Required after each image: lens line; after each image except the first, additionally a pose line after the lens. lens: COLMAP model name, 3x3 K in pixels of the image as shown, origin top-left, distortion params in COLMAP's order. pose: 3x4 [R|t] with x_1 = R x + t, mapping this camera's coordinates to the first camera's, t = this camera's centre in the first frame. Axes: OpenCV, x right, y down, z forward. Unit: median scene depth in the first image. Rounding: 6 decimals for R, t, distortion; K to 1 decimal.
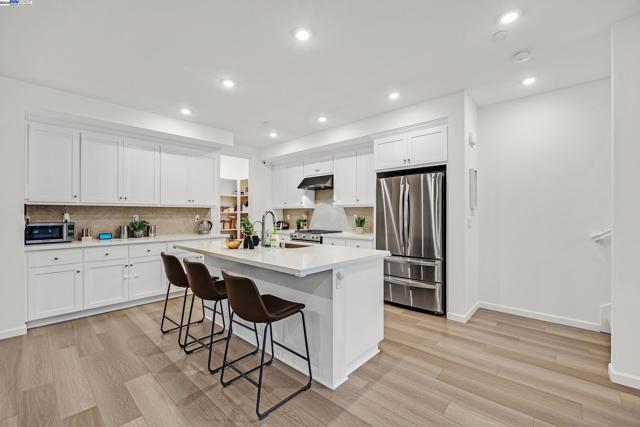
lens RADIAL K [[271.1, 0, 320.0], [0, 271.1, 213.5], [0, 0, 1]] dist [-0.001580, -0.000231]
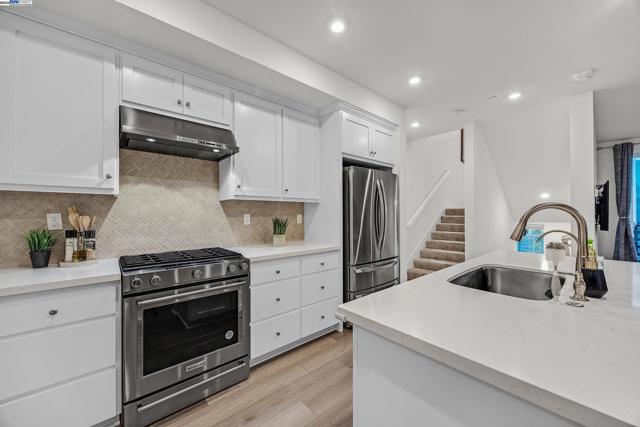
lens RADIAL K [[245.0, 0, 320.0], [0, 245.0, 213.5], [0, 0, 1]] dist [-0.008598, 0.000120]
pose [[0.105488, 0.008121, 0.994387, -0.395494], [0.003495, 0.999957, -0.008537, 0.008480], [-0.994414, 0.004376, 0.105455, 0.865231]]
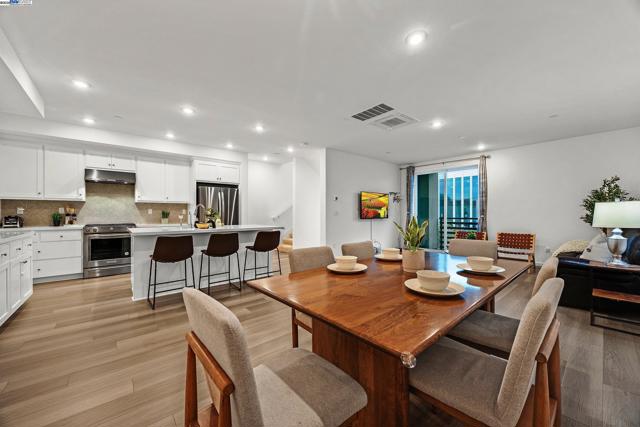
lens RADIAL K [[245.0, 0, 320.0], [0, 245.0, 213.5], [0, 0, 1]] dist [-0.008598, 0.000120]
pose [[0.105775, 0.005886, 0.994373, -0.957456], [0.003498, 0.999974, -0.006291, 0.037431], [-0.994384, 0.004143, 0.105752, 0.134411]]
